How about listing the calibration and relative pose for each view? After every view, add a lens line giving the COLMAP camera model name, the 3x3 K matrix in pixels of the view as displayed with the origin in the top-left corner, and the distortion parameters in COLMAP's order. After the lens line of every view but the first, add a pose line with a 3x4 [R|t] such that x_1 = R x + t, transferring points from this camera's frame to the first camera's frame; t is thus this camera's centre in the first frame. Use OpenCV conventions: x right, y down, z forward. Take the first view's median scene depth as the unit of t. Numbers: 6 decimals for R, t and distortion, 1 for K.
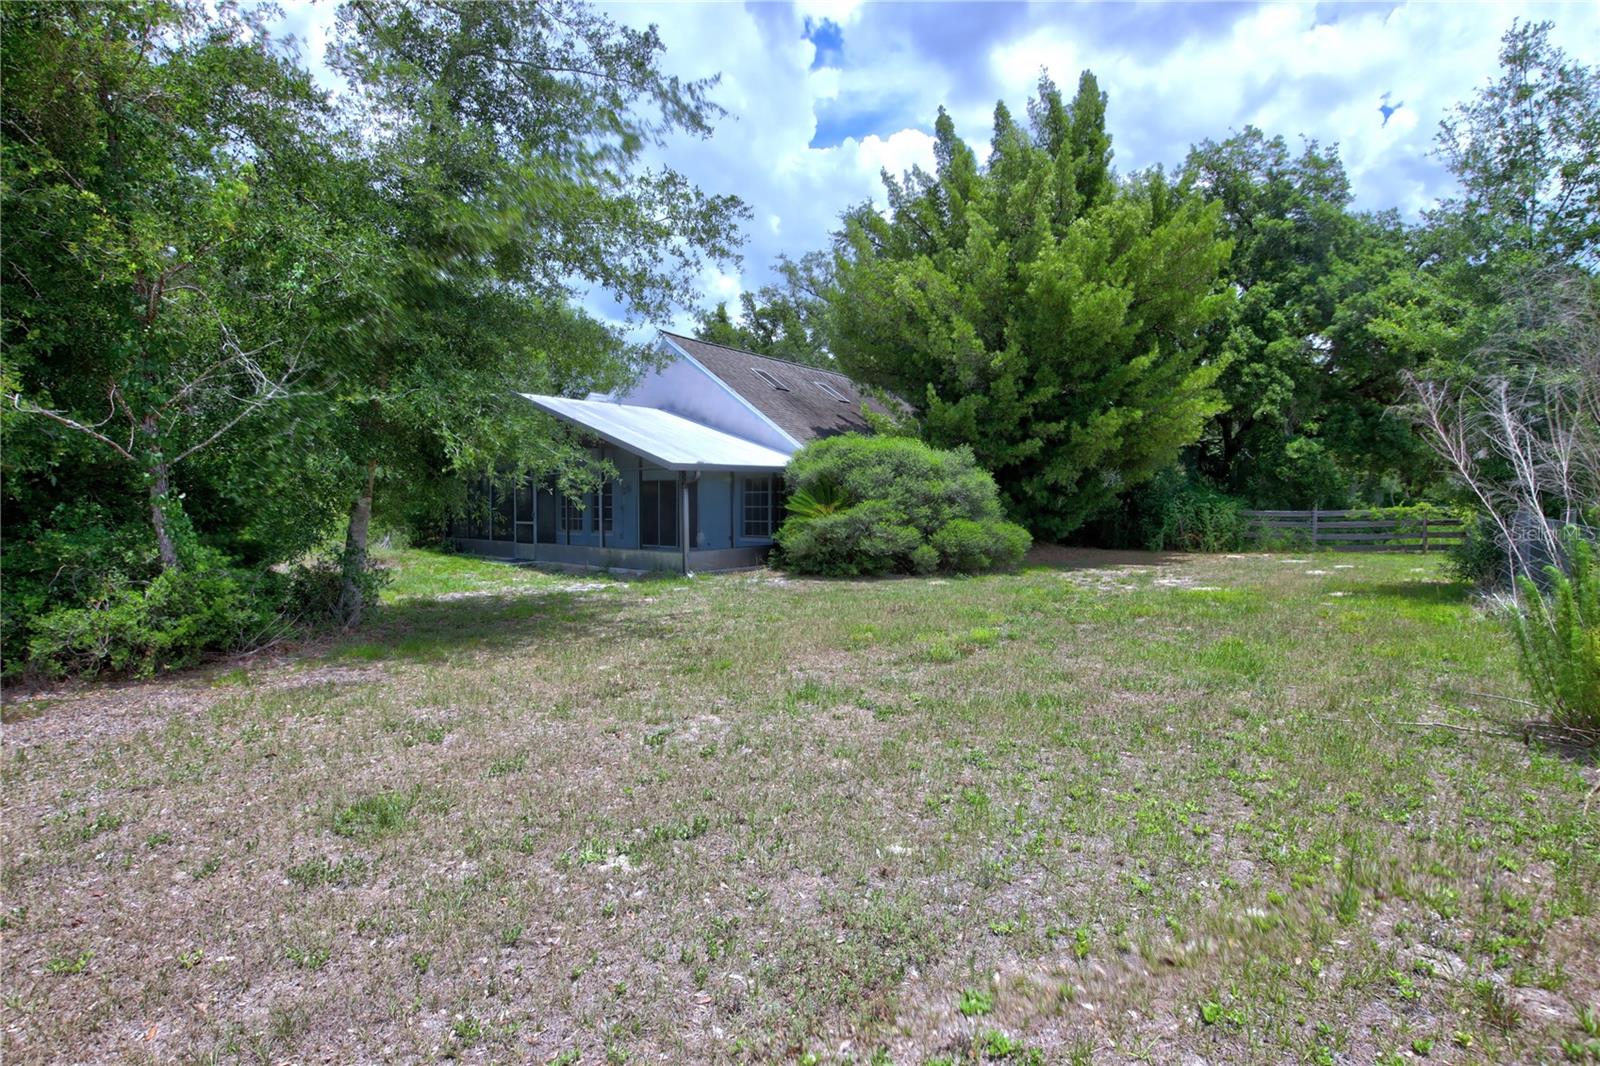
lens RADIAL K [[758.4, 0, 805.1], [0, 758.4, 534.6], [0, 0, 1]] dist [-0.031861, 0.001652]
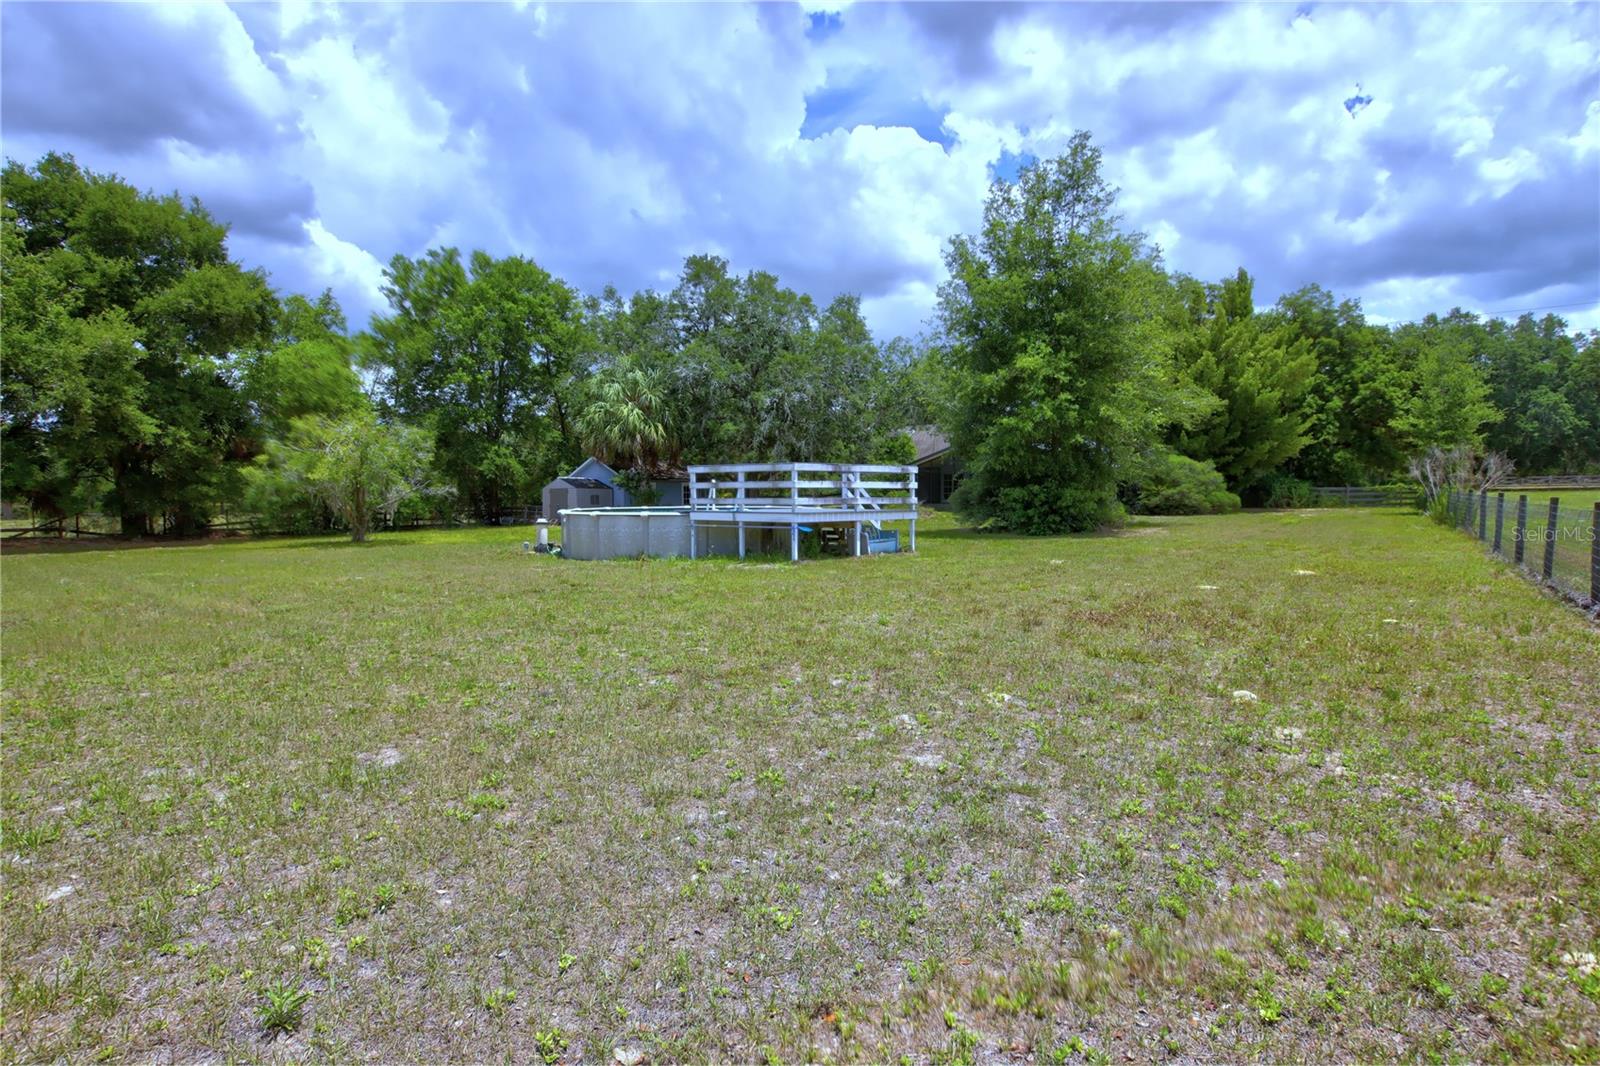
lens RADIAL K [[758.4, 0, 805.1], [0, 758.4, 534.6], [0, 0, 1]] dist [-0.031861, 0.001652]
pose [[0.999407, -0.006382, 0.033844, -0.867832], [0.005425, 0.999585, 0.028299, 0.031375], [-0.034010, -0.028099, 0.999026, -0.985695]]
